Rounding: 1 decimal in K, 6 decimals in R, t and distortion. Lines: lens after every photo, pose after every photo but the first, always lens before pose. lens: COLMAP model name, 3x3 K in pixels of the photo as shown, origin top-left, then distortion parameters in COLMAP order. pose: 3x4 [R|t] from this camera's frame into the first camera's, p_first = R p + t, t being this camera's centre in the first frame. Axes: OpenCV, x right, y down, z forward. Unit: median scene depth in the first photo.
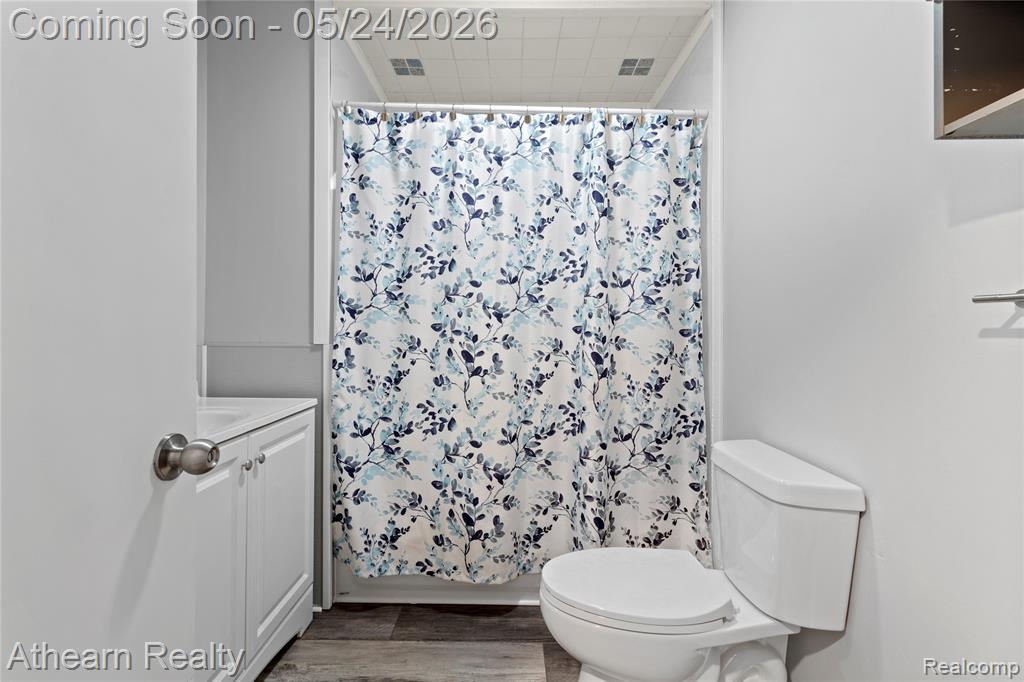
lens RADIAL K [[475.1, 0, 513.7], [0, 475.1, 337.0], [0, 0, 1]] dist [0.002352, 0.000309]
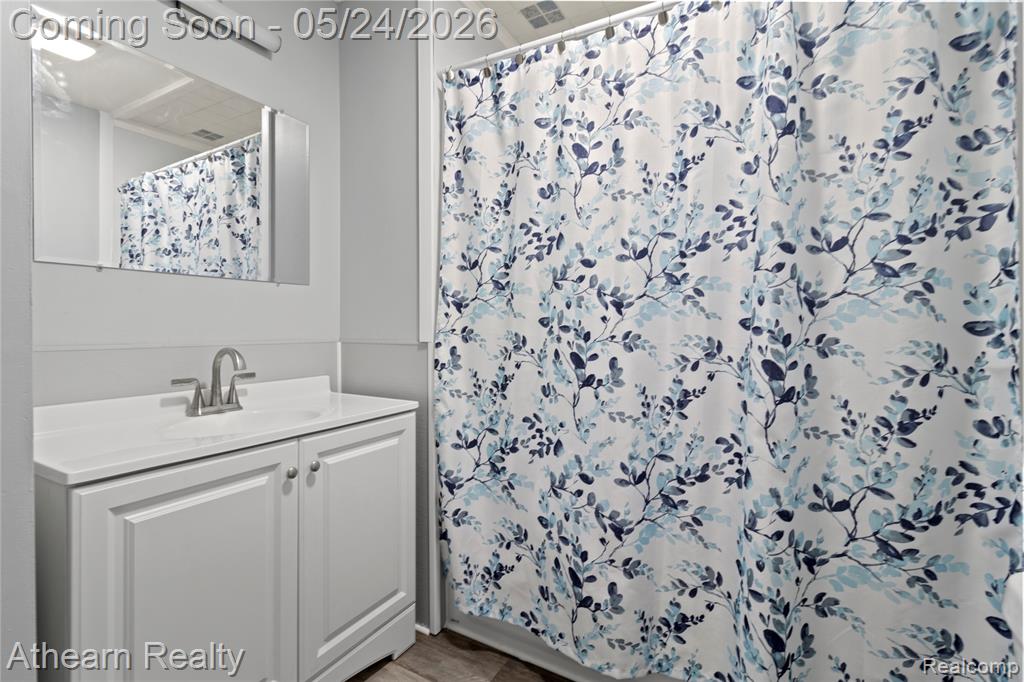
lens RADIAL K [[475.1, 0, 508.1], [0, 475.1, 335.8], [0, 0, 1]] dist [0.002352, 0.000309]
pose [[0.860857, 0.004474, -0.508827, 0.188110], [-0.002468, 0.999986, 0.004618, -0.001465], [0.508840, -0.002720, 0.860857, 0.291461]]
